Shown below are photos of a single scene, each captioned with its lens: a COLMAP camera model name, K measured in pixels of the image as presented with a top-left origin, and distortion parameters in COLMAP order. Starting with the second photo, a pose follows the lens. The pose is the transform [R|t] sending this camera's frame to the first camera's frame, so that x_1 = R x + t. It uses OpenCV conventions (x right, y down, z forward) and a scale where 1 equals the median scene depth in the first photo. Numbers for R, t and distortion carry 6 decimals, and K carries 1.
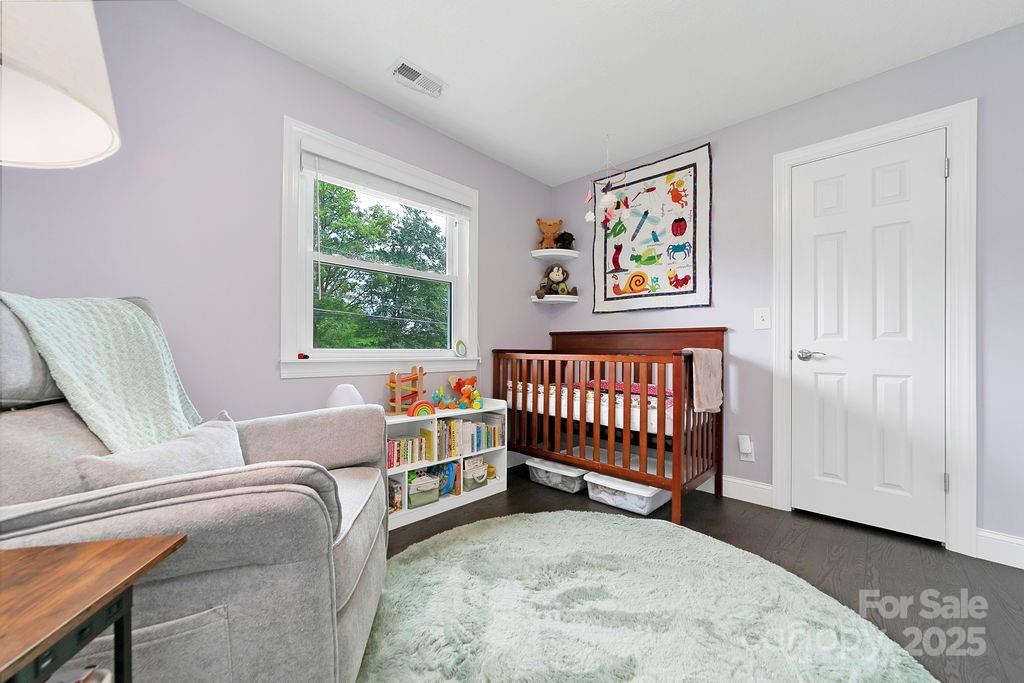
lens RADIAL K [[406.4, 0, 513.9], [0, 406.4, 345.7], [0, 0, 1]] dist [-0.016656, 0.008491]
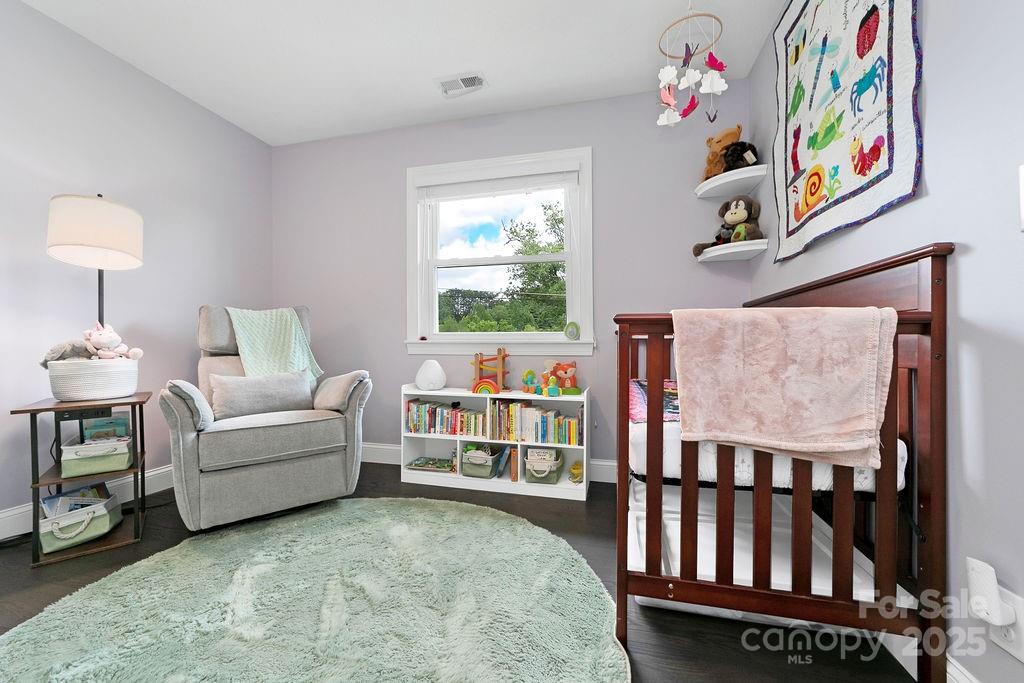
lens RADIAL K [[406.4, 0, 513.9], [0, 406.4, 345.7], [0, 0, 1]] dist [-0.016656, 0.008491]
pose [[0.480697, -0.002481, -0.876883, 0.652170], [0.012866, 0.999908, 0.004224, 0.038079], [0.876792, -0.013312, 0.480685, 0.494679]]
